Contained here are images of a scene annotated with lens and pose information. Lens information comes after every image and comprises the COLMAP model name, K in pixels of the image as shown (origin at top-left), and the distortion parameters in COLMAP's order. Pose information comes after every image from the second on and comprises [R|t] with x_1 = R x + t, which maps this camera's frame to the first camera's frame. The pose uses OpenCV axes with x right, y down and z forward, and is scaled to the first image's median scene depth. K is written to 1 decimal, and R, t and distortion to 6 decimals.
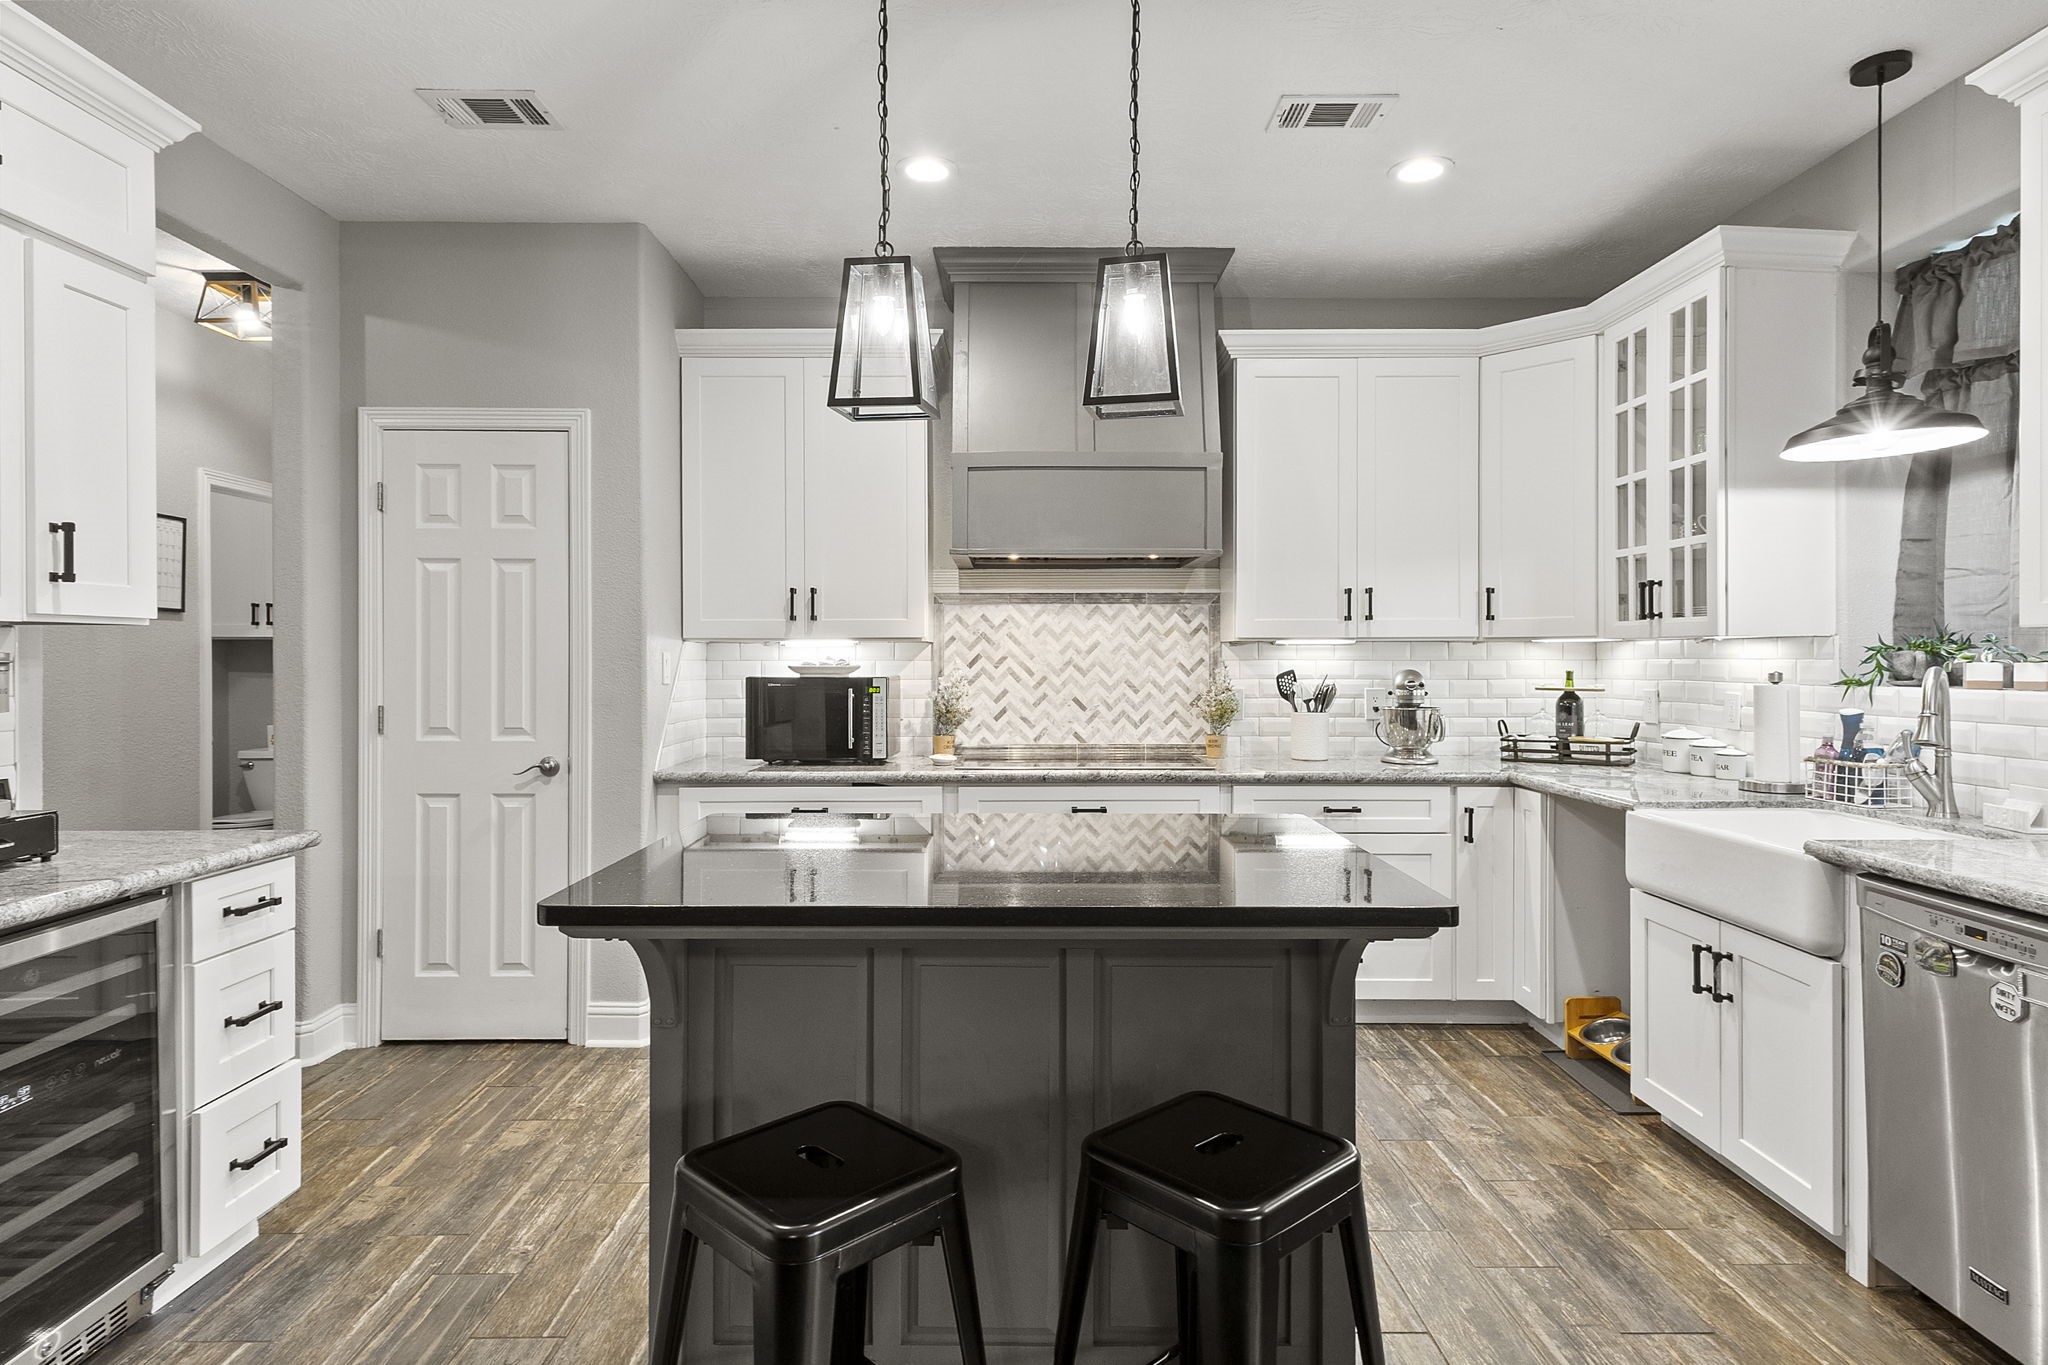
lens RADIAL K [[1088.3, 0, 996.7], [0, 1088.3, 676.0], [0, 0, 1]] dist [0.002706, -0.000539]
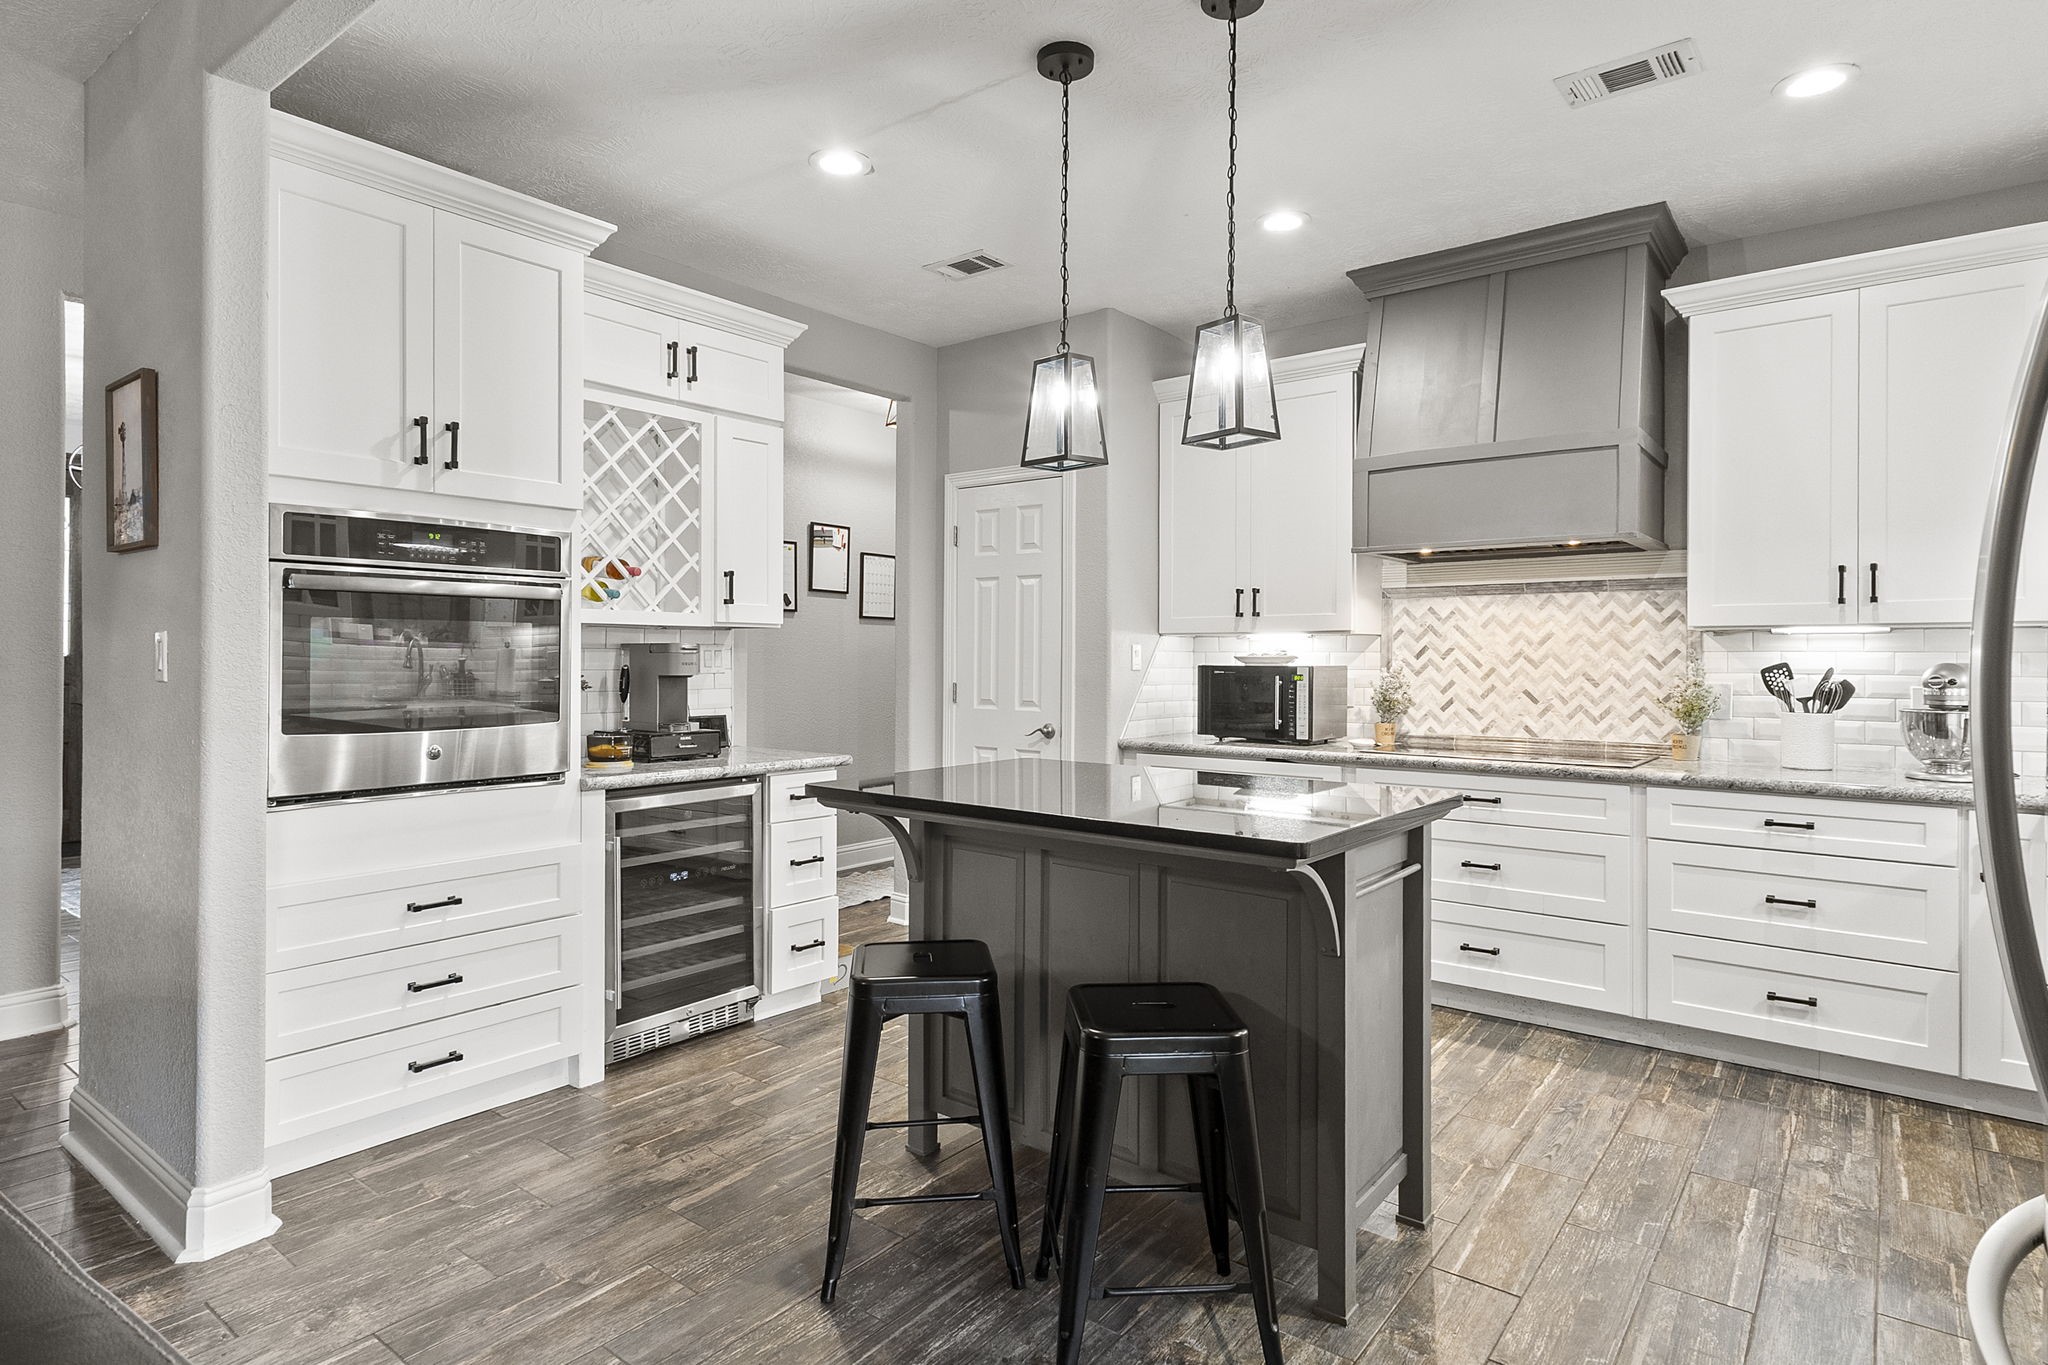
lens RADIAL K [[1088.3, 0, 996.7], [0, 1088.3, 676.0], [0, 0, 1]] dist [0.002706, -0.000539]
pose [[0.772881, 0.014074, -0.634395, 0.326213], [-0.013733, 0.999891, 0.005452, 0.008420], [0.634403, 0.004498, 0.772990, -0.055668]]
